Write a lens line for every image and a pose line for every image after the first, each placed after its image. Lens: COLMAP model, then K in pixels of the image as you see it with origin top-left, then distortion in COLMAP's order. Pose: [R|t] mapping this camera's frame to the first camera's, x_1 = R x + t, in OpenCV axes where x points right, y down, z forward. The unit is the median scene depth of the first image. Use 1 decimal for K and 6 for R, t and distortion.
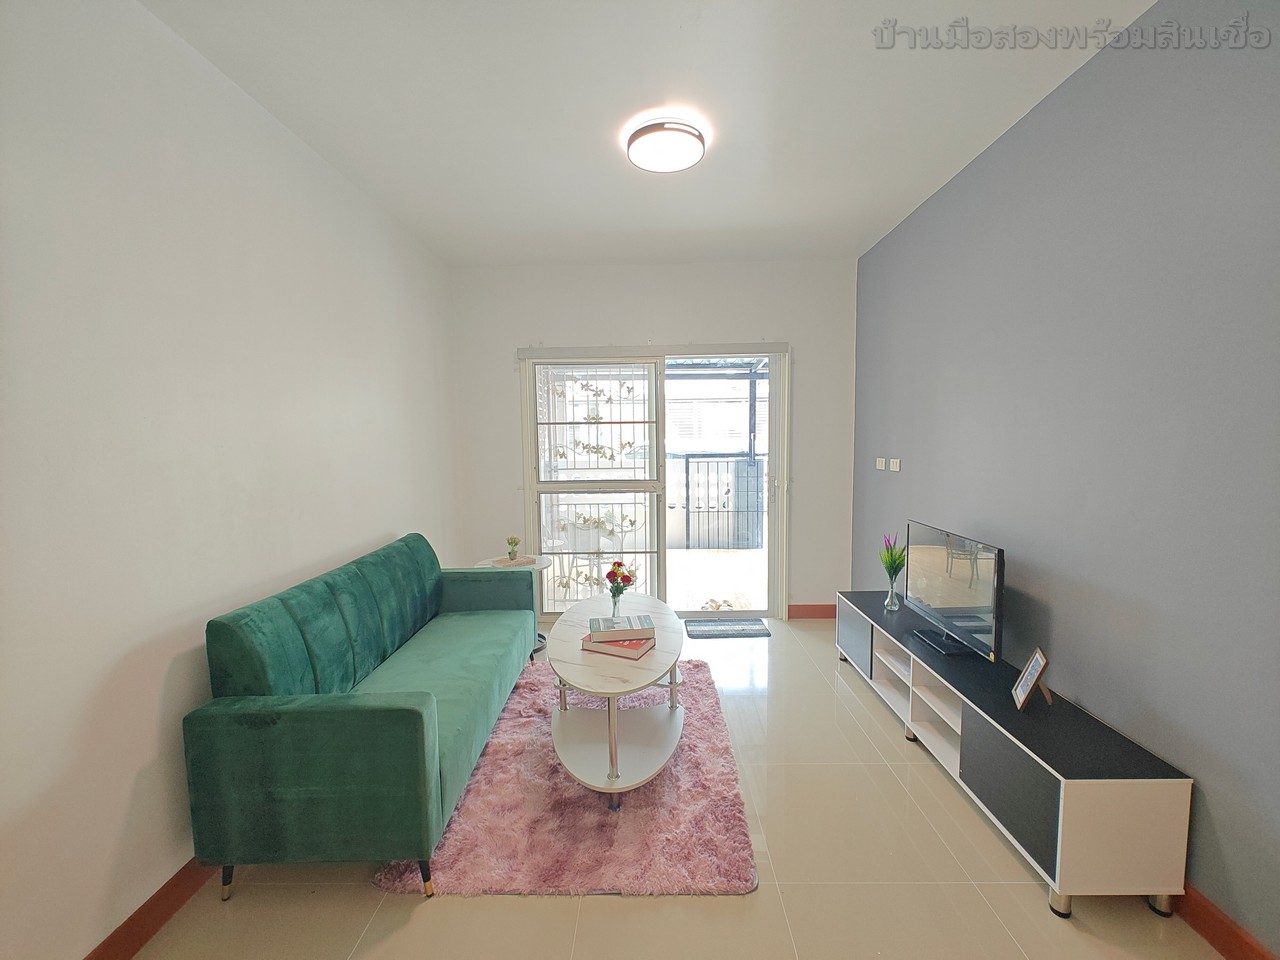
lens RADIAL K [[528.4, 0, 641.6], [0, 528.4, 483.8], [0, 0, 1]] dist [-0.001146, 0.000005]
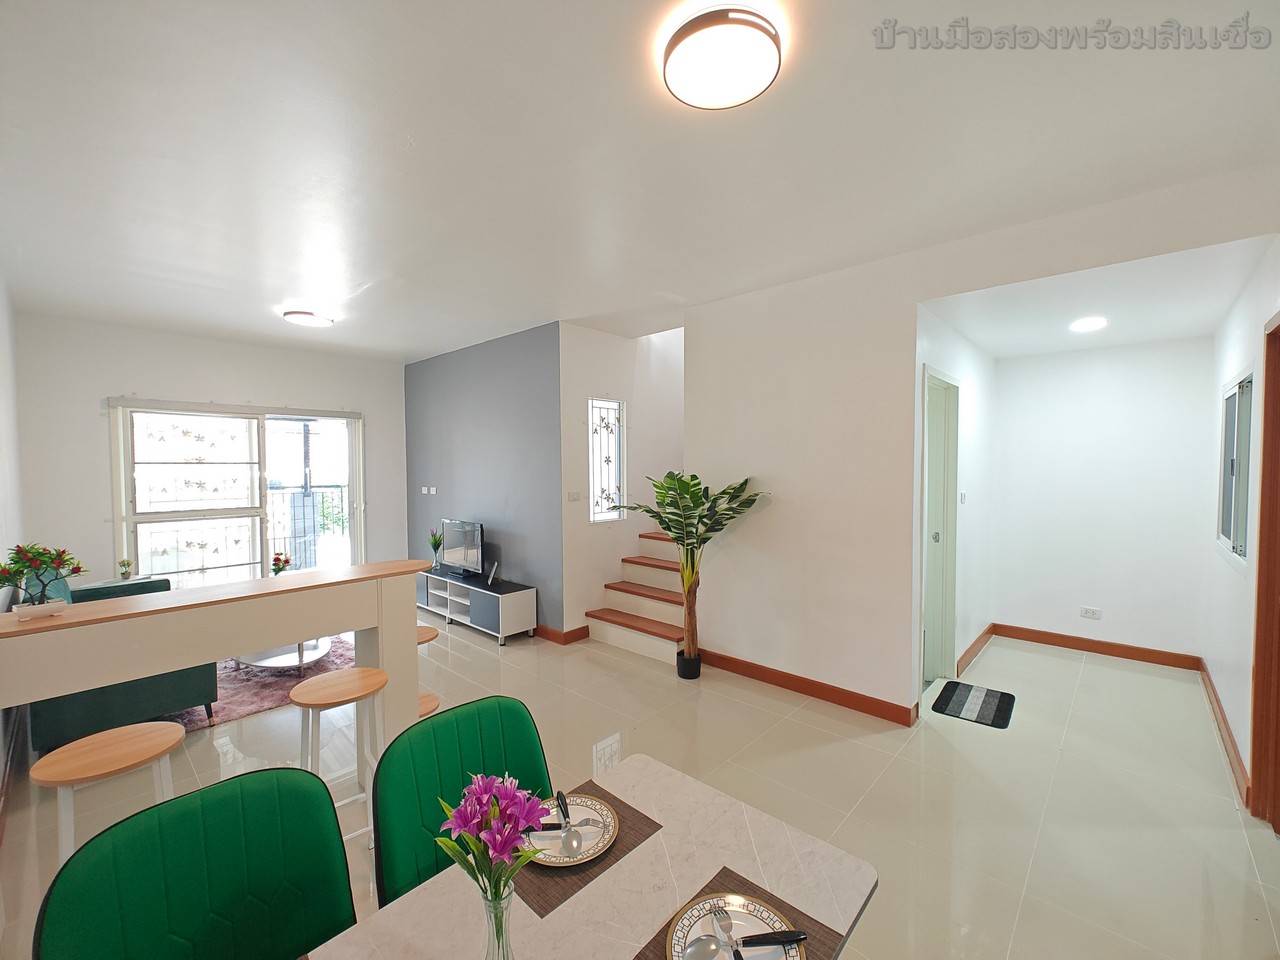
lens RADIAL K [[528.4, 0, 641.6], [0, 528.4, 483.8], [0, 0, 1]] dist [-0.001146, 0.000005]
pose [[0.663146, -0.014563, 0.748349, -0.336179], [0.057807, 0.997821, -0.031808, 0.033217], [-0.746255, 0.064353, 0.662542, -0.611419]]
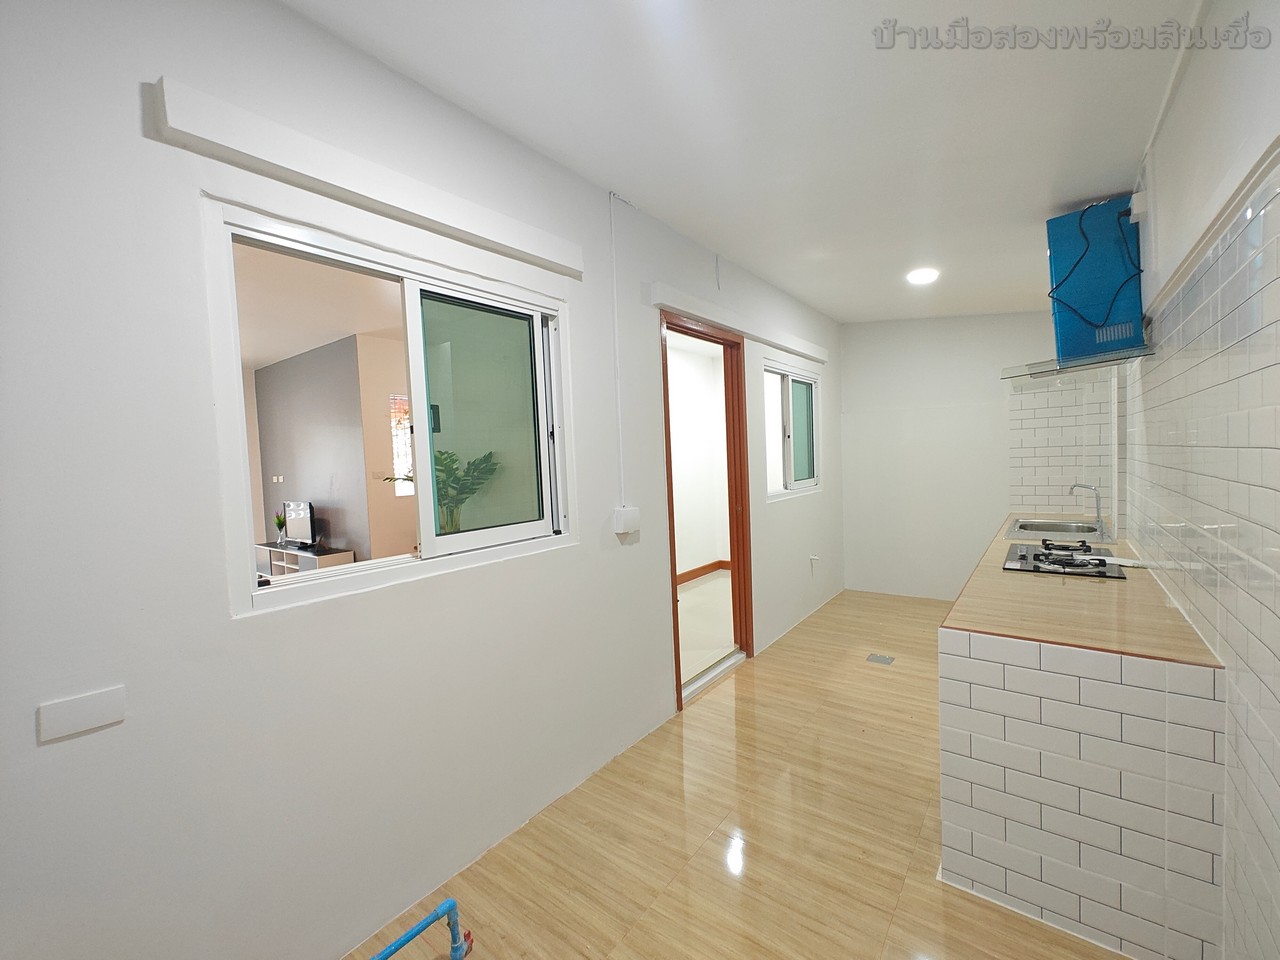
lens RADIAL K [[528.4, 0, 641.6], [0, 528.4, 483.8], [0, 0, 1]] dist [-0.001146, 0.000005]
pose [[0.586153, -0.047354, 0.808816, -0.312404], [0.100280, 0.994855, -0.014427, 0.132504], [-0.803971, 0.089564, 0.587885, -1.155966]]
